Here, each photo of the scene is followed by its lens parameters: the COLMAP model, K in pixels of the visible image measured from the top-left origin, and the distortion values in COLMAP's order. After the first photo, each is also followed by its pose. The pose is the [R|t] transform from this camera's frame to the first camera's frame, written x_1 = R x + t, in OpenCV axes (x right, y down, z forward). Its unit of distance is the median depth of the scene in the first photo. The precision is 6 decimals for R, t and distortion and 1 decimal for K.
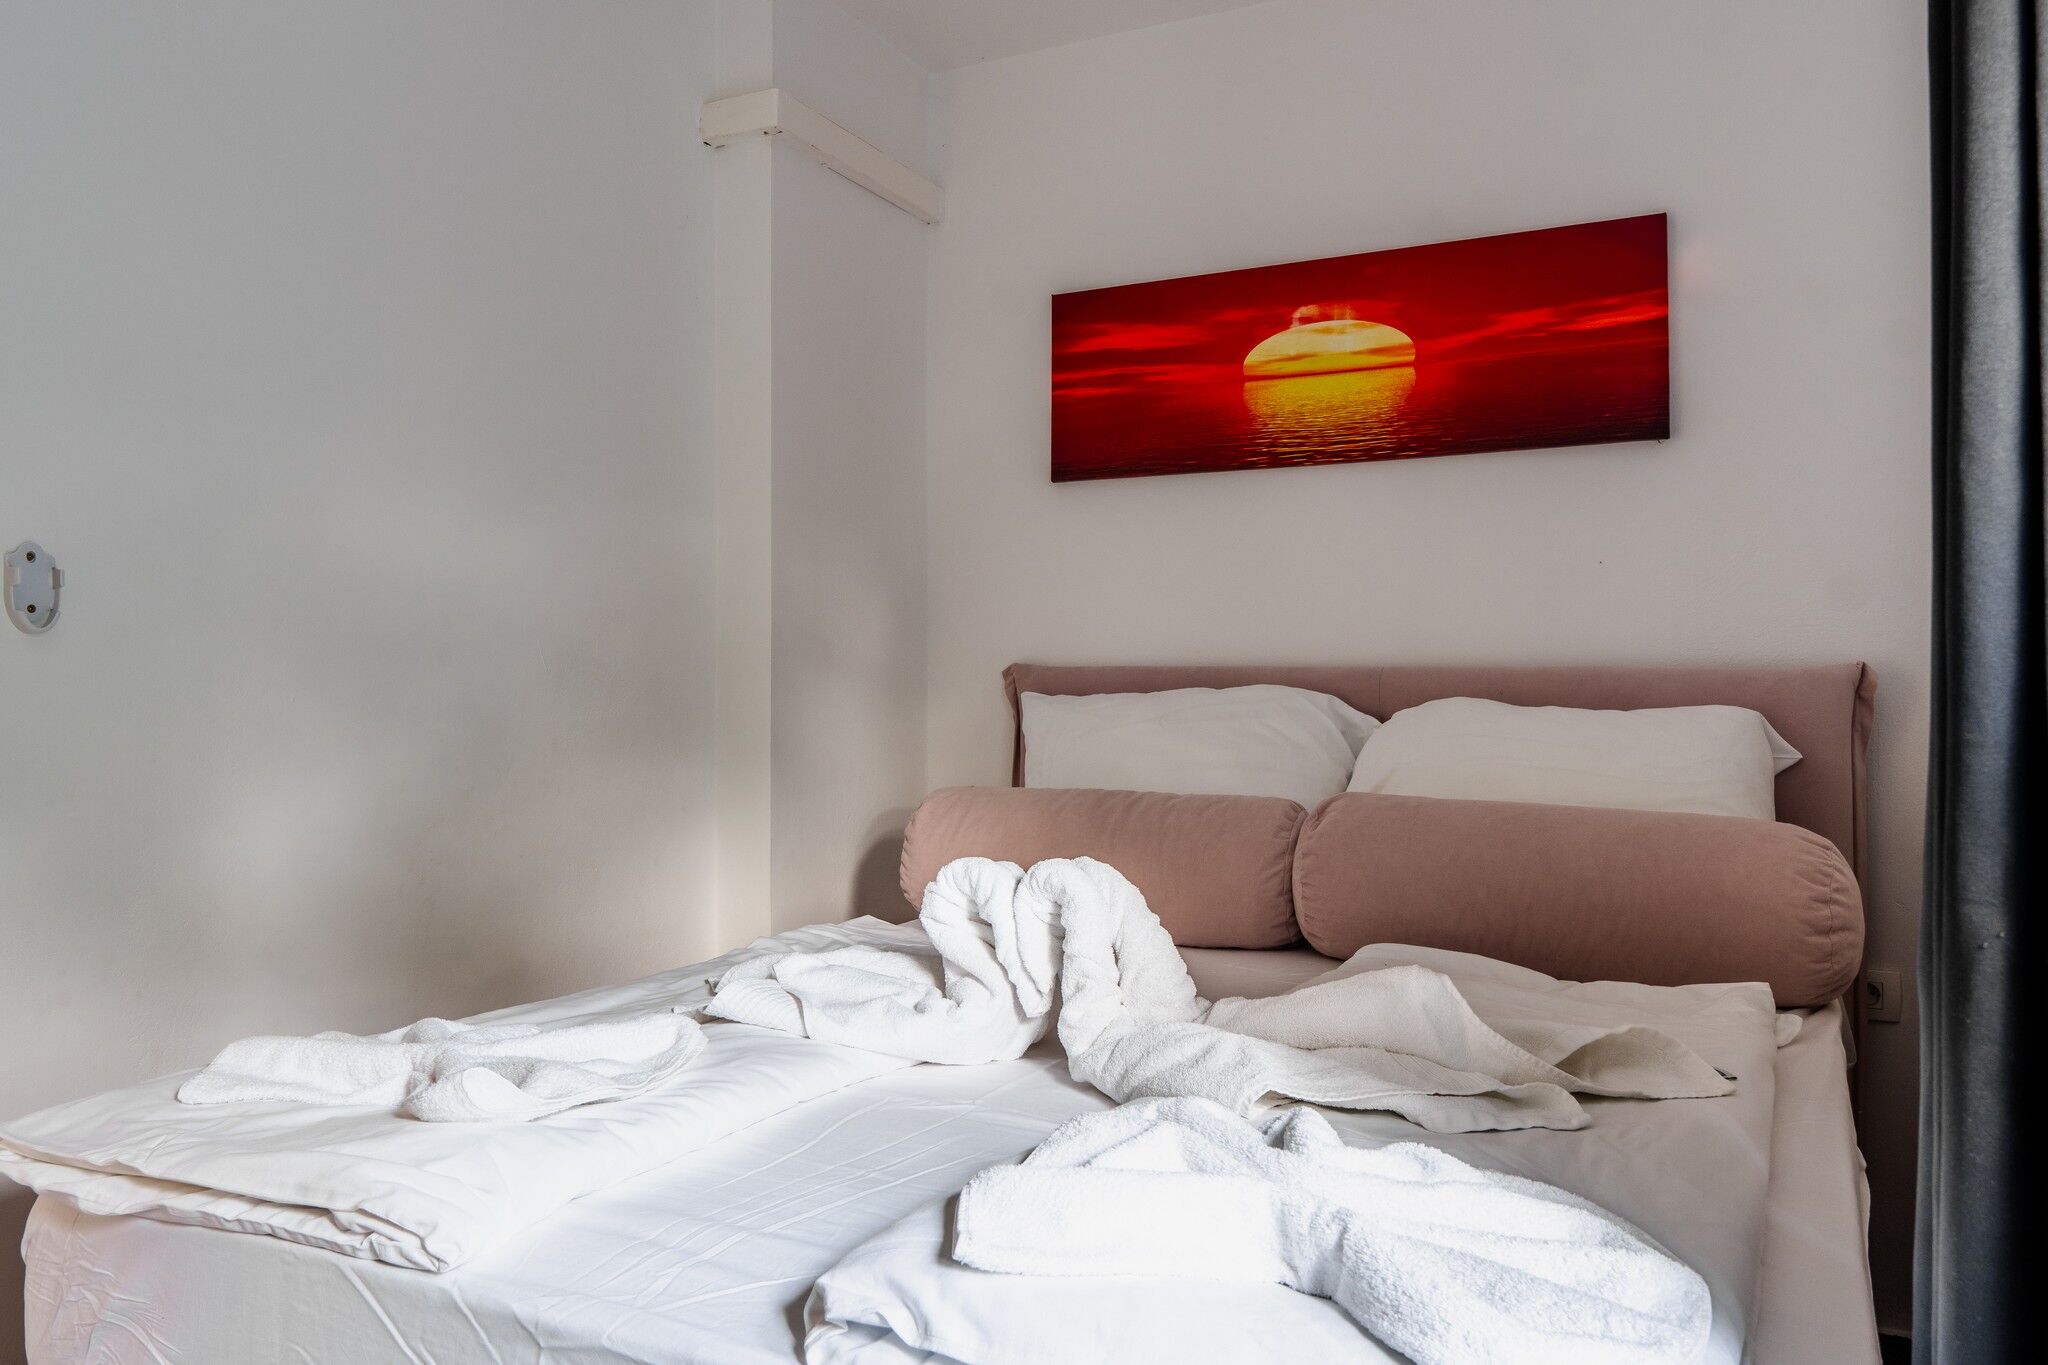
lens RADIAL K [[1484.8, 0, 1024.0], [0, 1484.8, 682.5], [0, 0, 1]] dist [-0.001046, -0.005347]
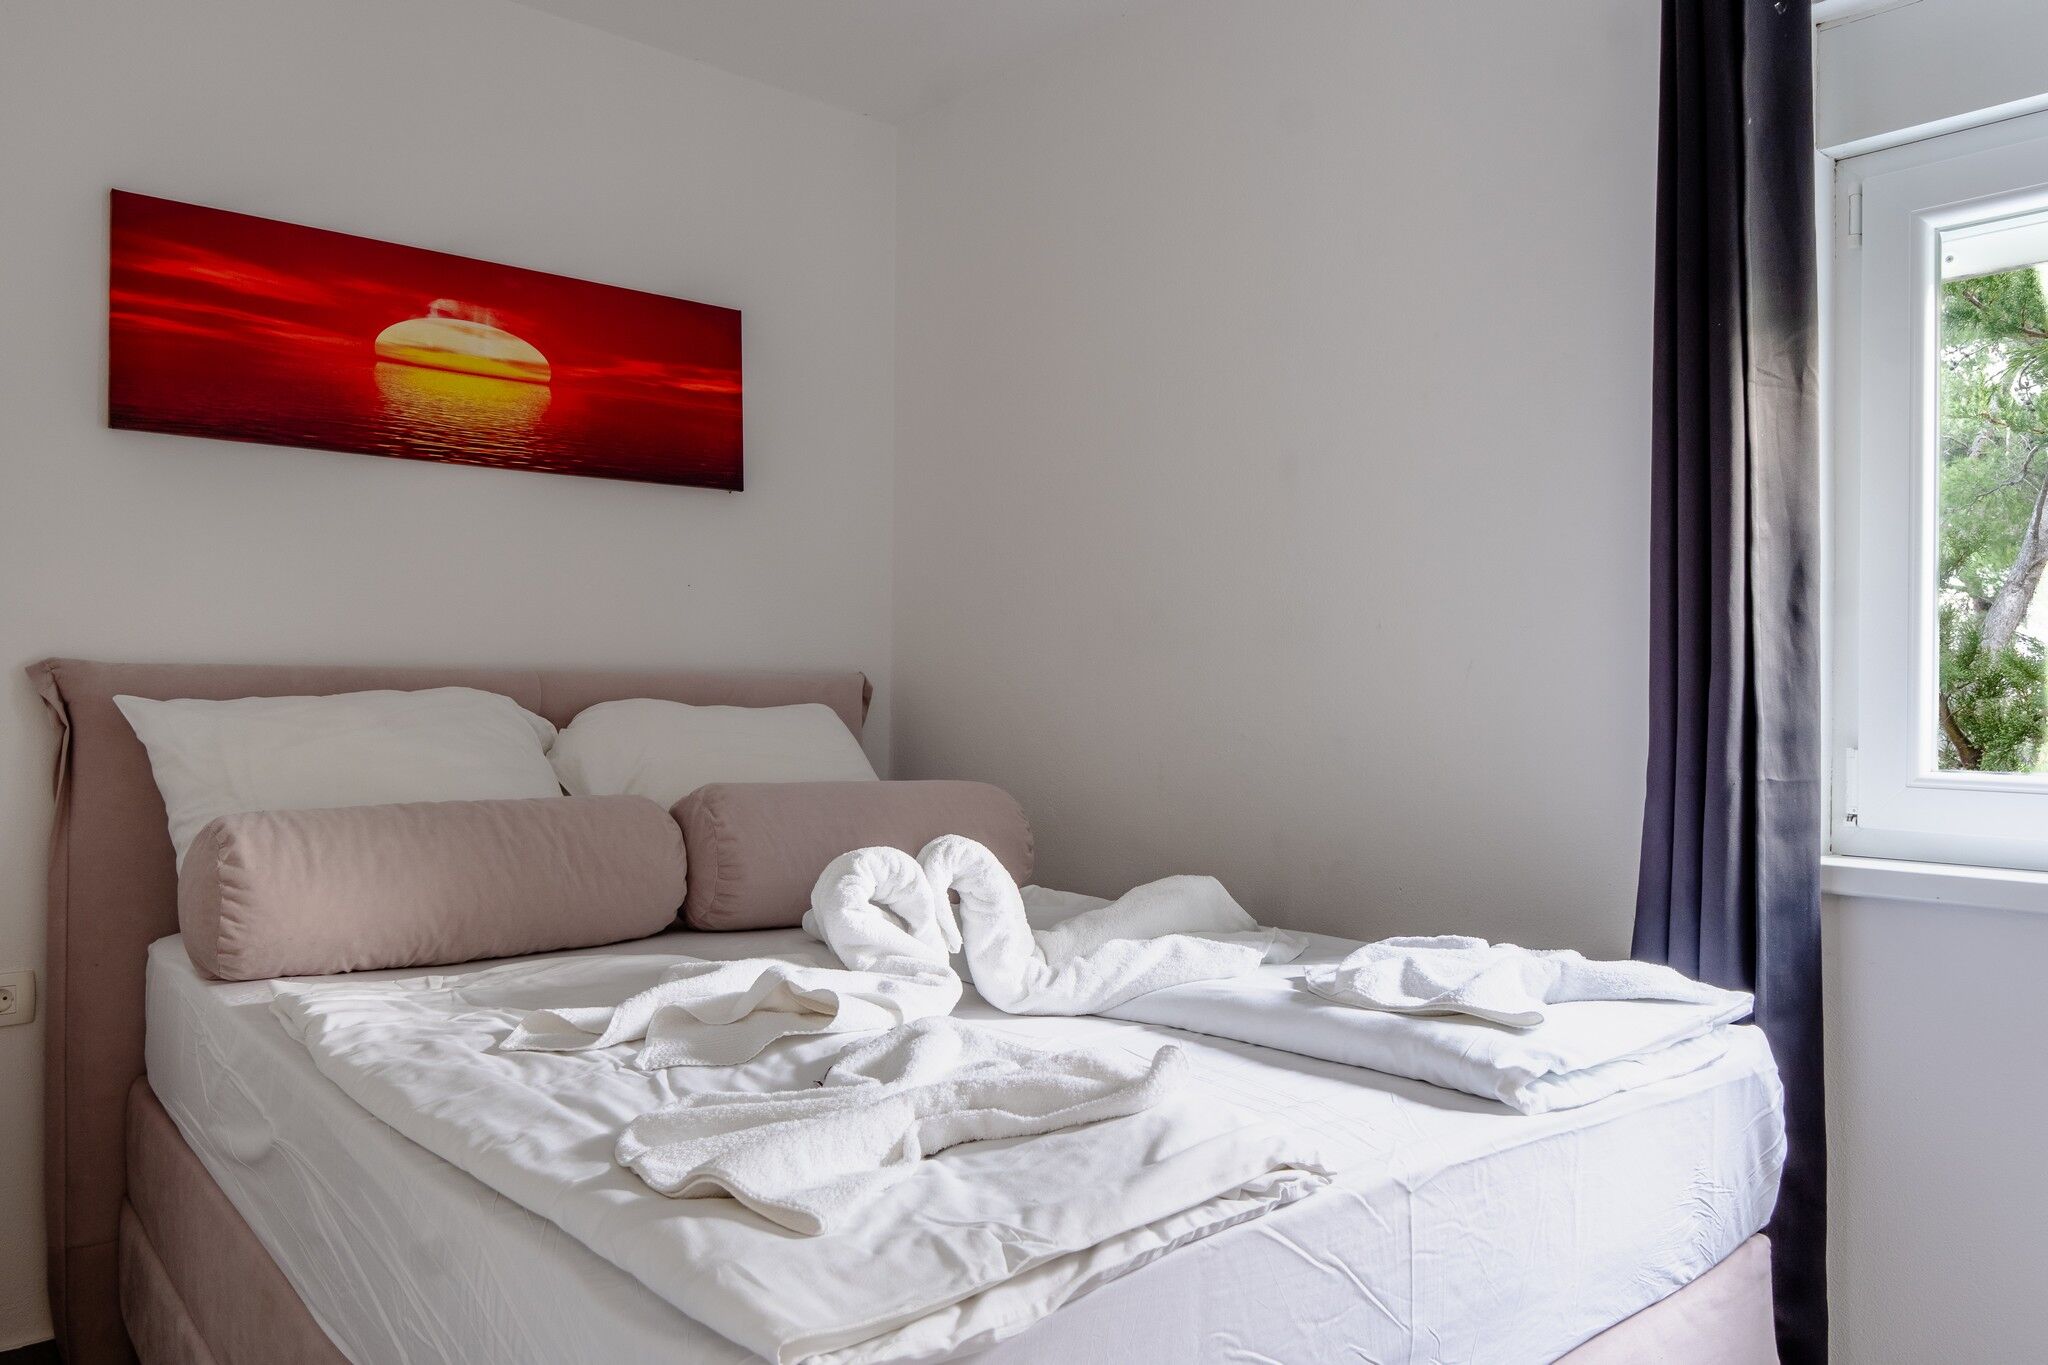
lens RADIAL K [[1484.8, 0, 1024.0], [0, 1484.8, 682.5], [0, 0, 1]] dist [-0.001046, -0.005347]
pose [[0.362294, 0.004264, 0.932054, -0.584372], [-0.003594, 0.999988, -0.003178, 0.000041], [-0.932057, -0.002198, 0.362306, 0.293284]]
